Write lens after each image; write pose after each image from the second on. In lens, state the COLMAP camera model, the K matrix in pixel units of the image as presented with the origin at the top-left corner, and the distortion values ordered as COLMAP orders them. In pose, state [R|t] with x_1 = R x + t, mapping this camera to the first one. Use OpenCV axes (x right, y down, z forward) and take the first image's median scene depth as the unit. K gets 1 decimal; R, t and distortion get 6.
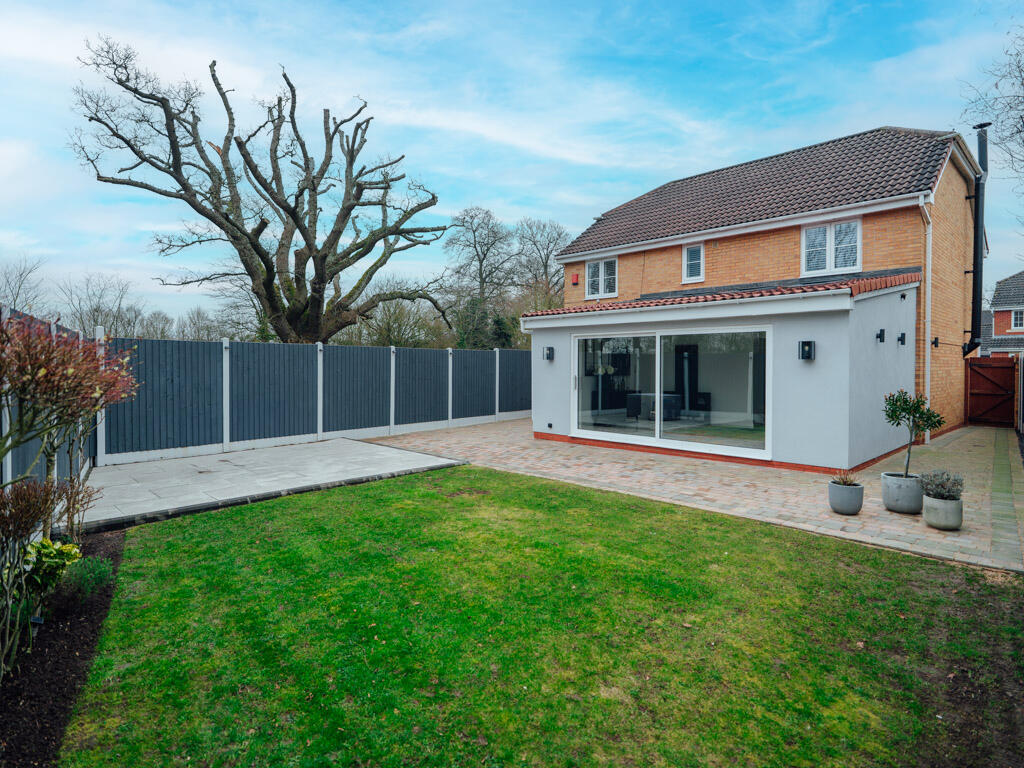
lens RADIAL K [[564.9, 0, 512.0], [0, 564.9, 384.0], [0, 0, 1]] dist [-0.000876, -0.000244]
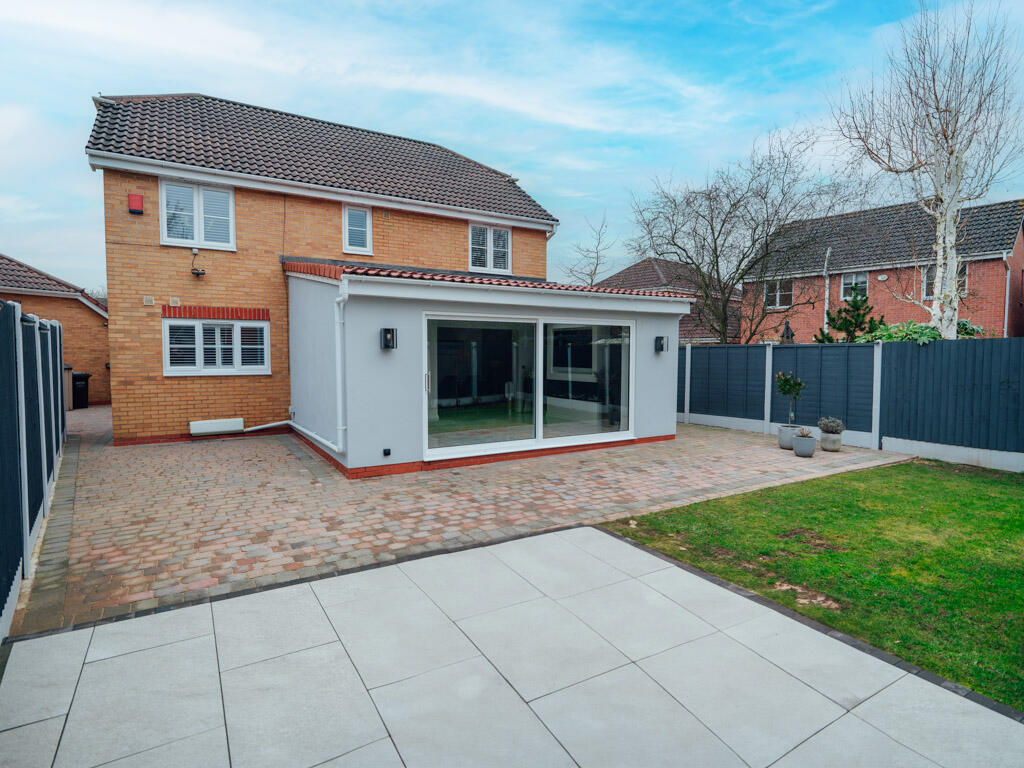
lens RADIAL K [[564.9, 0, 512.0], [0, 564.9, 384.0], [0, 0, 1]] dist [-0.000876, -0.000244]
pose [[0.214169, -0.056233, 0.975177, -0.517415], [0.031078, 0.998228, 0.050737, -0.031056], [-0.976302, 0.019441, 0.215537, 0.720663]]
